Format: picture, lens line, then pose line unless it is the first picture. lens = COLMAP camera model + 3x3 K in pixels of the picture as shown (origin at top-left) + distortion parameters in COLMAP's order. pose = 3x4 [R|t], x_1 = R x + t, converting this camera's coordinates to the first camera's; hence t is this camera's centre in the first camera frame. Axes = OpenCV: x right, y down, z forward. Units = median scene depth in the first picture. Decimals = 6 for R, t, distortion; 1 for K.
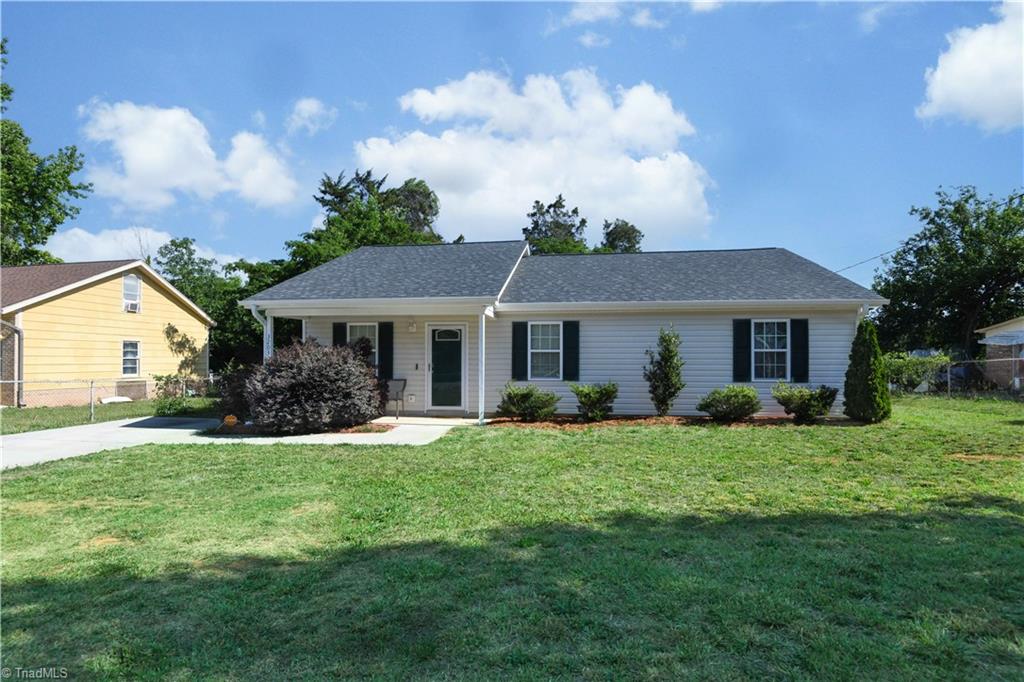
lens RADIAL K [[485.8, 0, 511.6], [0, 485.8, 344.0], [0, 0, 1]] dist [0.028661, -0.000414]
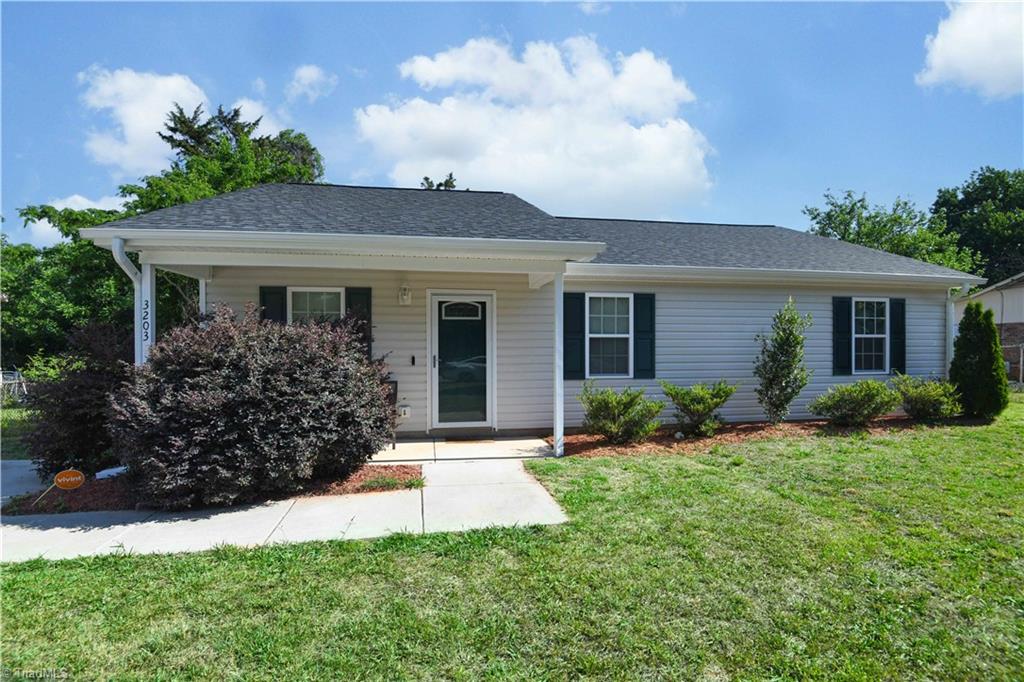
lens RADIAL K [[474.1, 0, 504.8], [0, 474.1, 346.9], [0, 0, 1]] dist [-0.002098, -0.006459]
pose [[0.960414, -0.002201, 0.278567, -0.256511], [-0.005655, 0.999609, 0.027396, 0.012383], [-0.278518, -0.027887, 0.960026, 0.393974]]
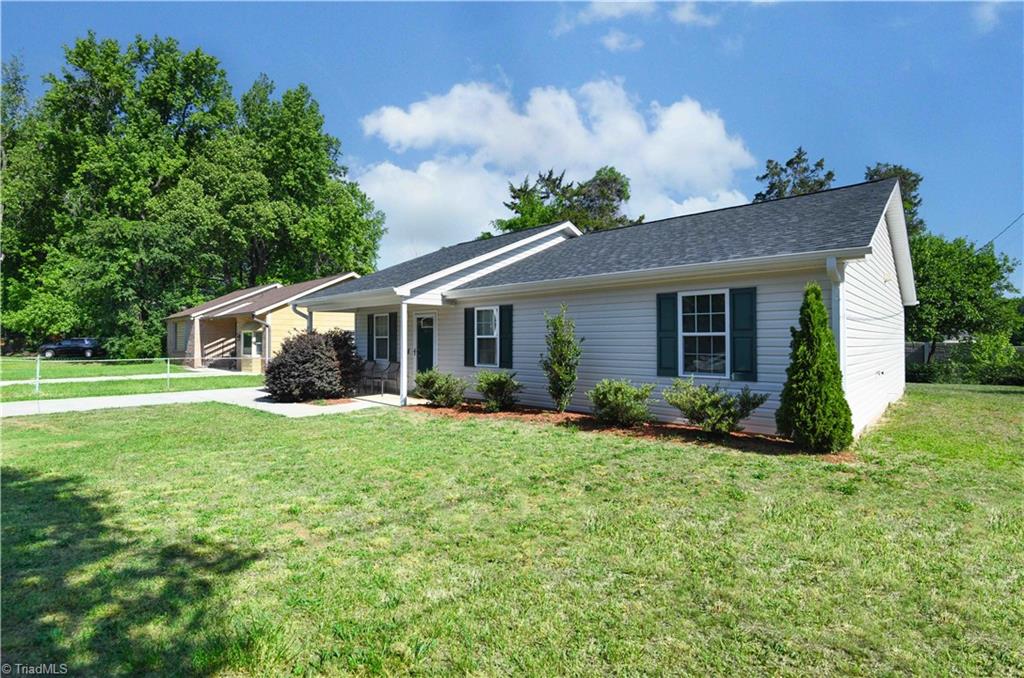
lens RADIAL K [[474.1, 0, 509.2], [0, 474.1, 338.2], [0, 0, 1]] dist [-0.002098, -0.006459]
pose [[0.817204, -0.001964, -0.576346, 0.659255], [0.010114, 0.999889, 0.010935, 0.007836], [0.576260, -0.014765, 0.817133, 0.257221]]
